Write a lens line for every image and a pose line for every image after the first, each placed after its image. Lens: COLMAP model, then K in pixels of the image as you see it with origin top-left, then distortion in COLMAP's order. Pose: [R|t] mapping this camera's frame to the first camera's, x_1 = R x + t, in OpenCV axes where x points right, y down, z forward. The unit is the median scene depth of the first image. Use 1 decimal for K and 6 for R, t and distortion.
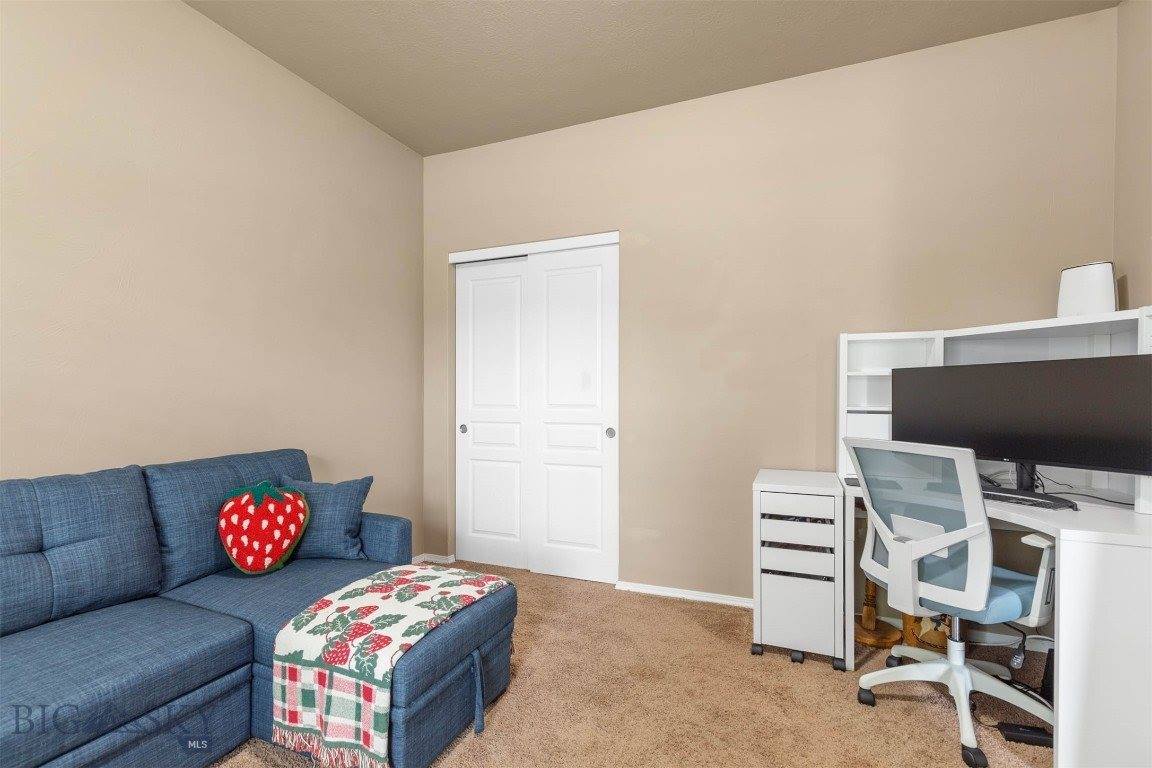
lens RADIAL K [[518.4, 0, 566.7], [0, 518.4, 390.5], [0, 0, 1]] dist [0.005080, 0.000205]
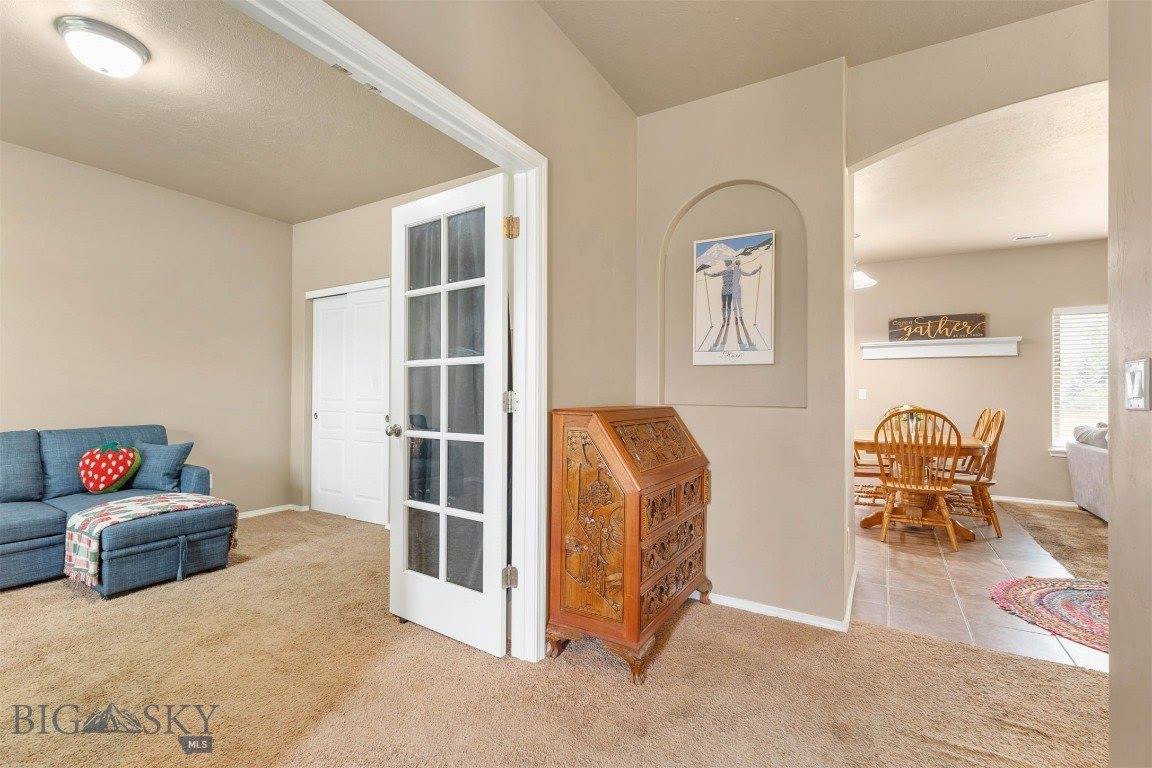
lens RADIAL K [[518.4, 0, 588.0], [0, 518.4, 381.5], [0, 0, 1]] dist [0.005080, 0.000205]
pose [[0.988323, -0.003511, -0.152332, 1.298021], [0.001125, 0.999875, -0.015748, 0.006676], [0.152368, 0.015393, 0.988204, -0.483530]]
